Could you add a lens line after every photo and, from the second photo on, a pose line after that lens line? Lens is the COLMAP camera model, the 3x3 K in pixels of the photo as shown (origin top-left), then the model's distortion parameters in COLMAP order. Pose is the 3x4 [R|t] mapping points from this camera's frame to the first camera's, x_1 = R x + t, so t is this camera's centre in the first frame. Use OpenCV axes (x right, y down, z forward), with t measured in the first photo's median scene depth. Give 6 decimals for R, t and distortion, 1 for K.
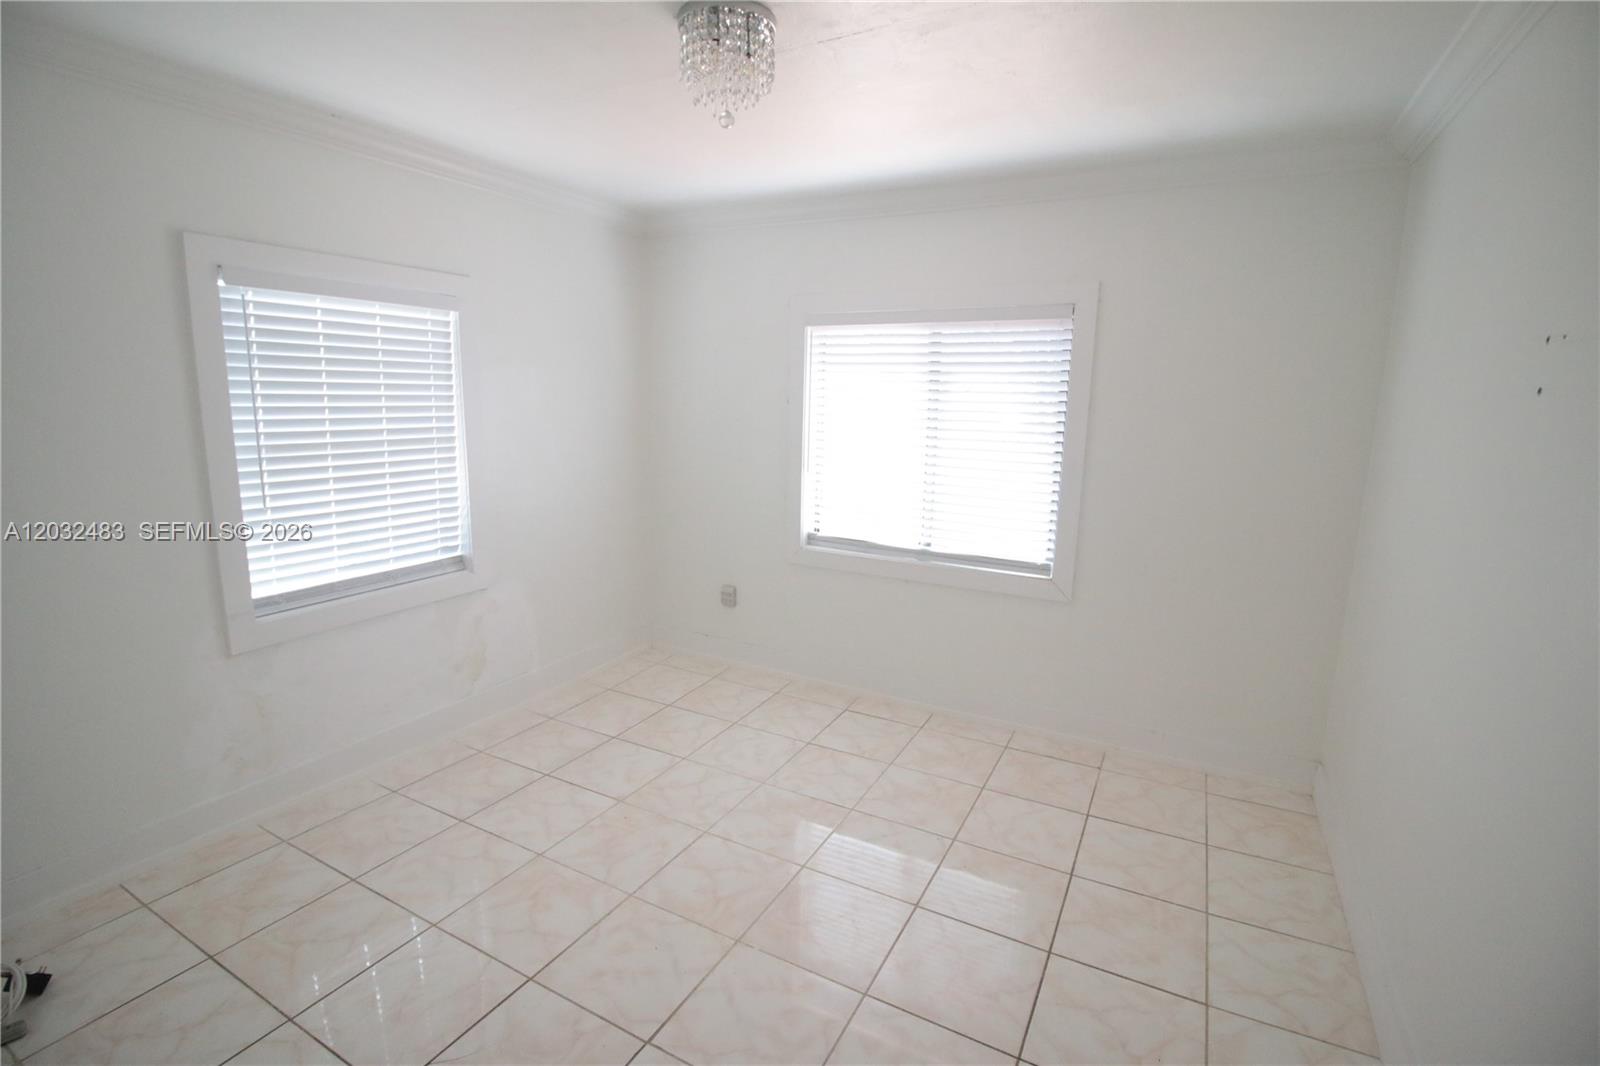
lens RADIAL K [[737.7, 0, 799.6], [0, 737.7, 523.0], [0, 0, 1]] dist [-0.016099, -0.000677]
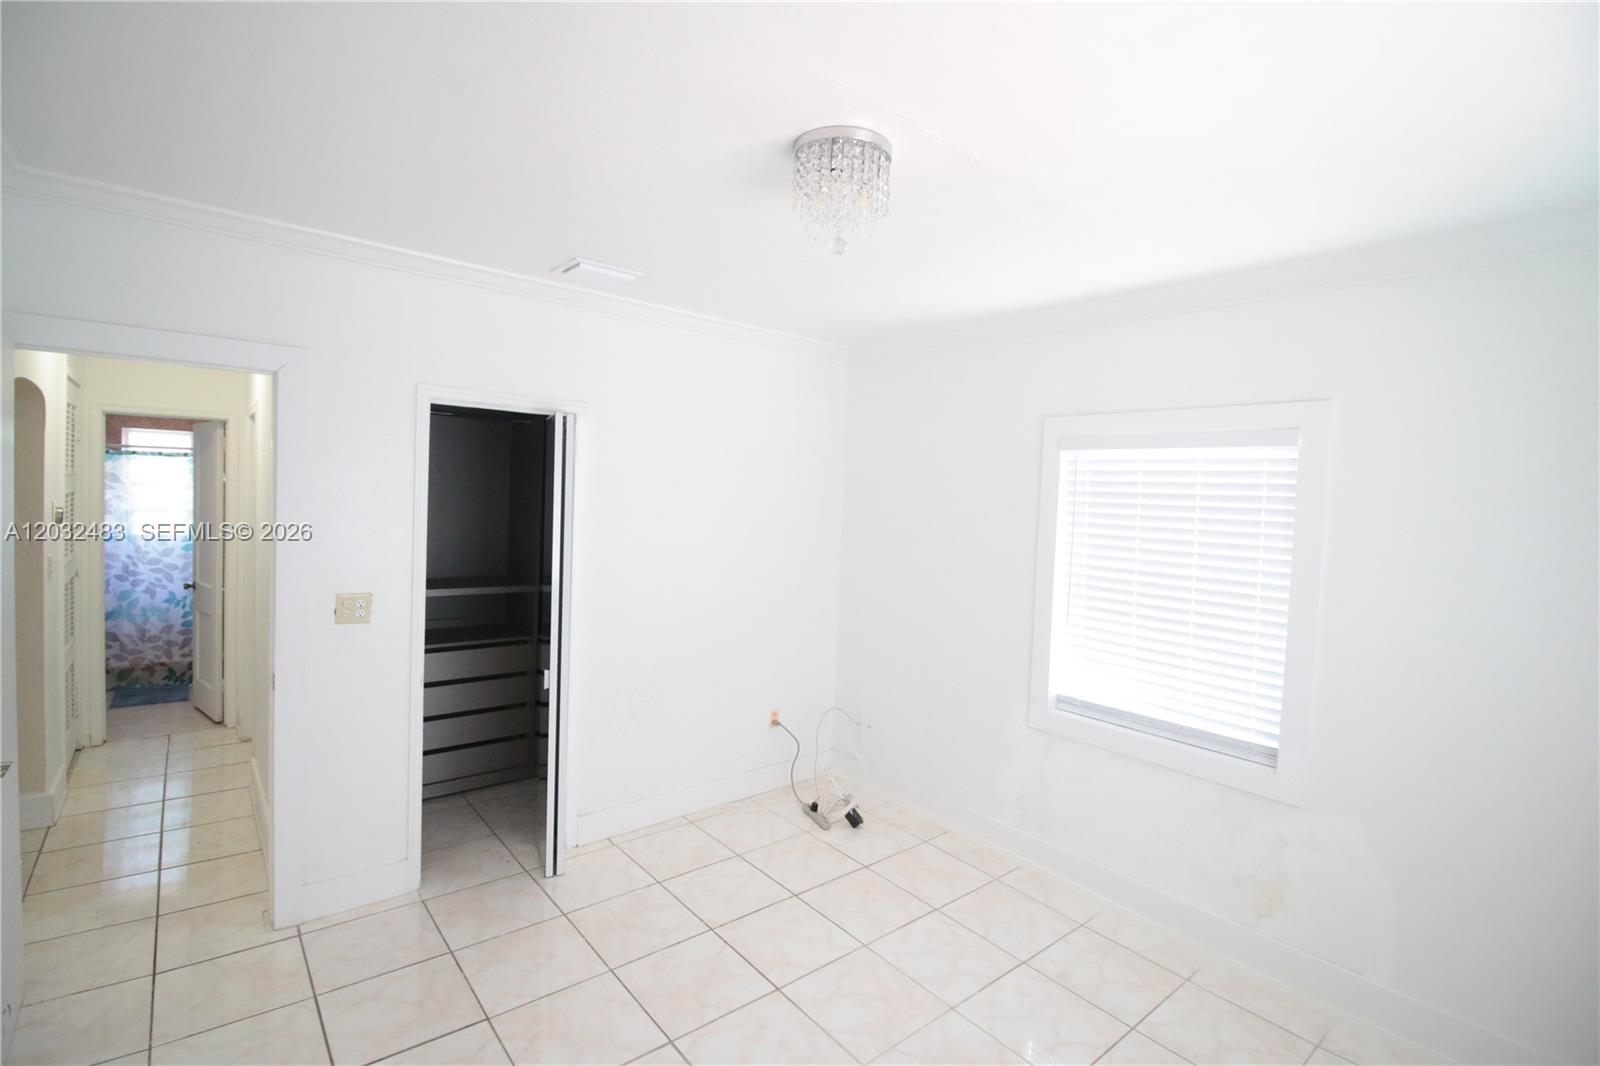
lens RADIAL K [[737.7, 0, 799.6], [0, 737.7, 523.0], [0, 0, 1]] dist [-0.016099, -0.000677]
pose [[-0.366425, -0.012506, -0.930363, 0.508570], [-0.223696, 0.971766, 0.075041, -0.151330], [0.903157, 0.235616, -0.358877, 0.860697]]
